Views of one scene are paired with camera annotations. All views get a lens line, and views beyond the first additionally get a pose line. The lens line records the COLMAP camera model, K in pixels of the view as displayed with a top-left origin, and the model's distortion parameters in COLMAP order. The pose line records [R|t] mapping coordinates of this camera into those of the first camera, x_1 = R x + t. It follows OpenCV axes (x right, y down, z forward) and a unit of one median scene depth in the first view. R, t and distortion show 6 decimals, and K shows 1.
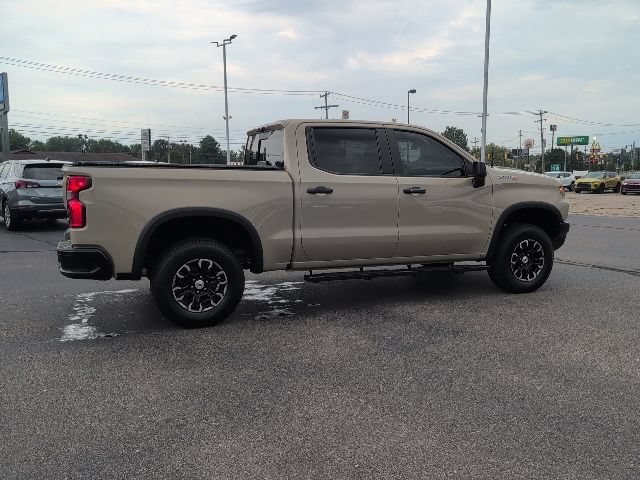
lens RADIAL K [[527.3, 0, 320.0], [0, 527.3, 240.0], [0, 0, 1]] dist [0.030527, -0.001077]
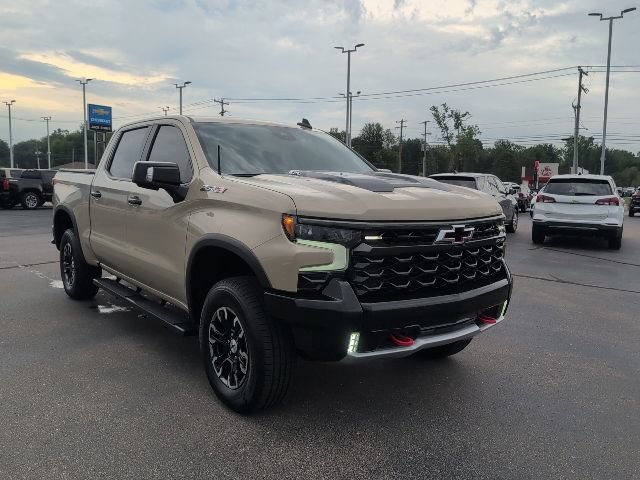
lens RADIAL K [[543.2, 0, 310.5], [0, 543.2, 239.7], [0, 0, 1]] dist [0.034428, -0.008819]
pose [[0.292265, 0.107396, -0.950288, 0.981523], [-0.141879, 0.987548, 0.067971, -0.123513], [0.945754, 0.114960, 0.303863, 0.960971]]
